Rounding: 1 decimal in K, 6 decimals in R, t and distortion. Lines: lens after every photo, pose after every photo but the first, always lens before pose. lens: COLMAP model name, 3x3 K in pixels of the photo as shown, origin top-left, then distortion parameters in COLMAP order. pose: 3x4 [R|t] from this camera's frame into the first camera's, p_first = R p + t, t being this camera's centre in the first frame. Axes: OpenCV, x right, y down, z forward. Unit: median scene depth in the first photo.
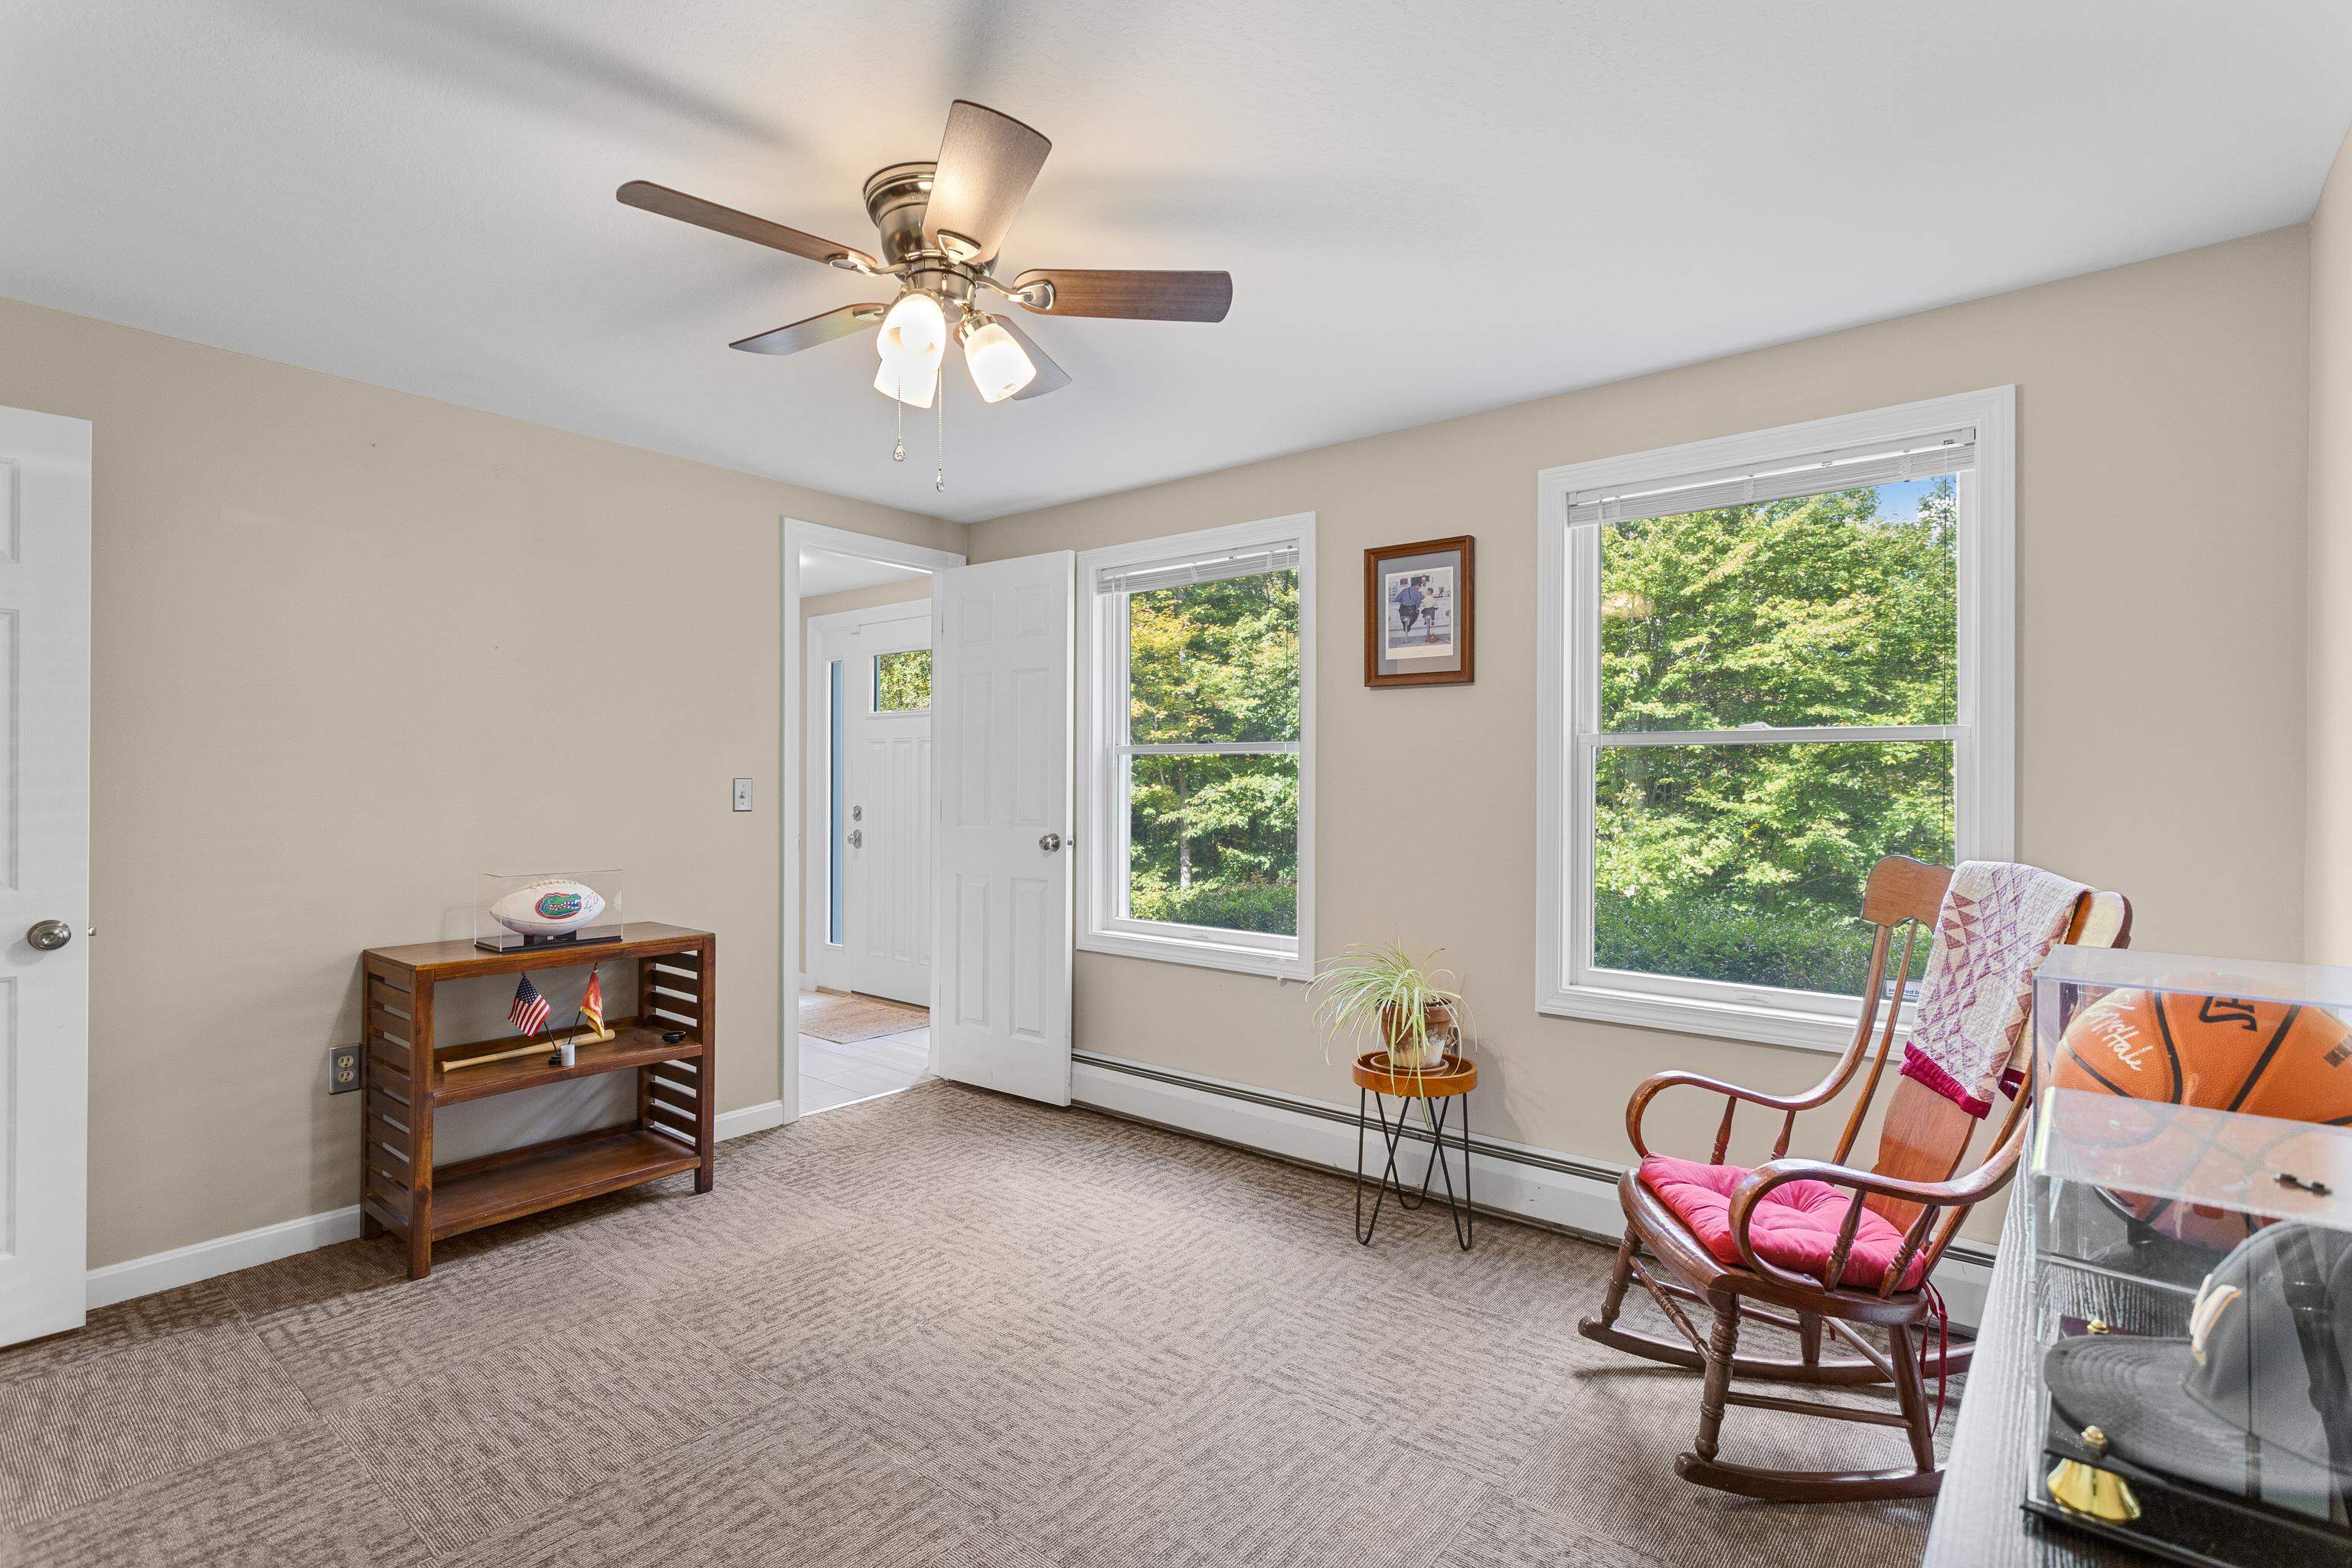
lens RADIAL K [[1127.0, 0, 1183.5], [0, 1127.0, 778.5], [0, 0, 1]] dist [0.006166, 0.000704]
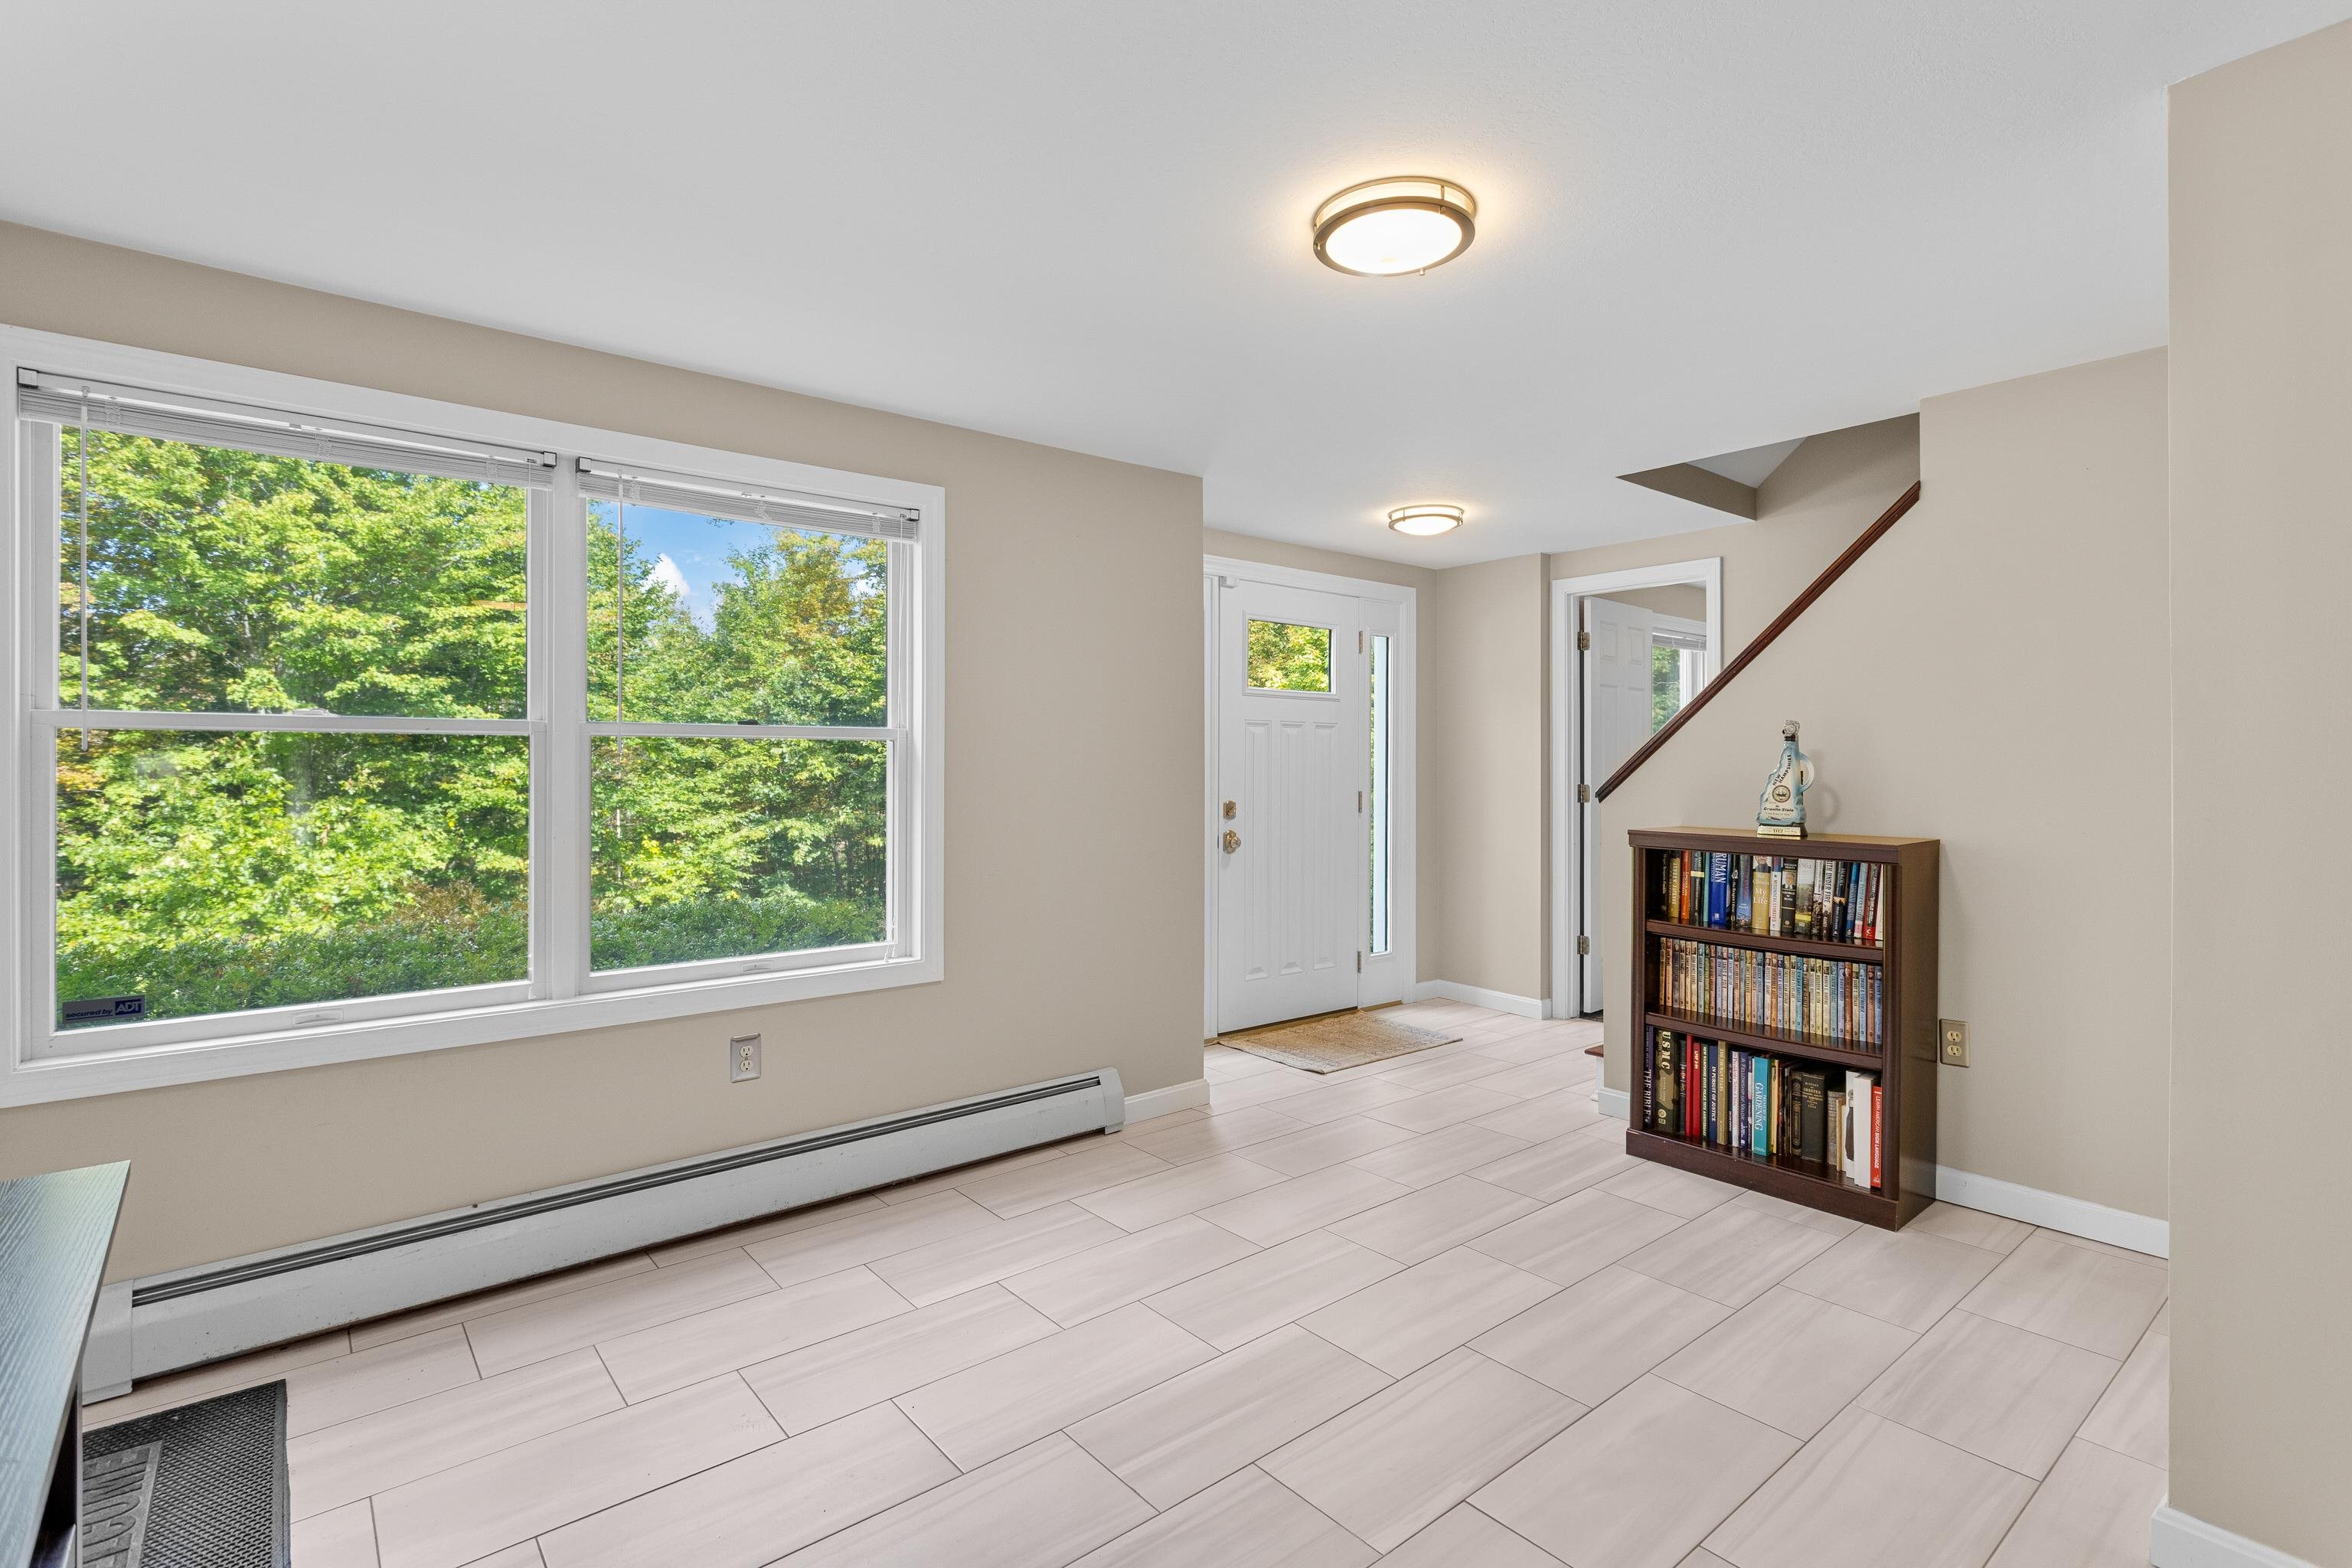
lens RADIAL K [[1127.0, 0, 1184.7], [0, 1127.0, 772.0], [0, 0, 1]] dist [0.006166, 0.000704]
pose [[0.187549, -0.009904, 0.982205, -1.081692], [0.001027, 0.999951, 0.009886, -0.004311], [-0.982255, -0.000845, 0.187550, 0.877003]]
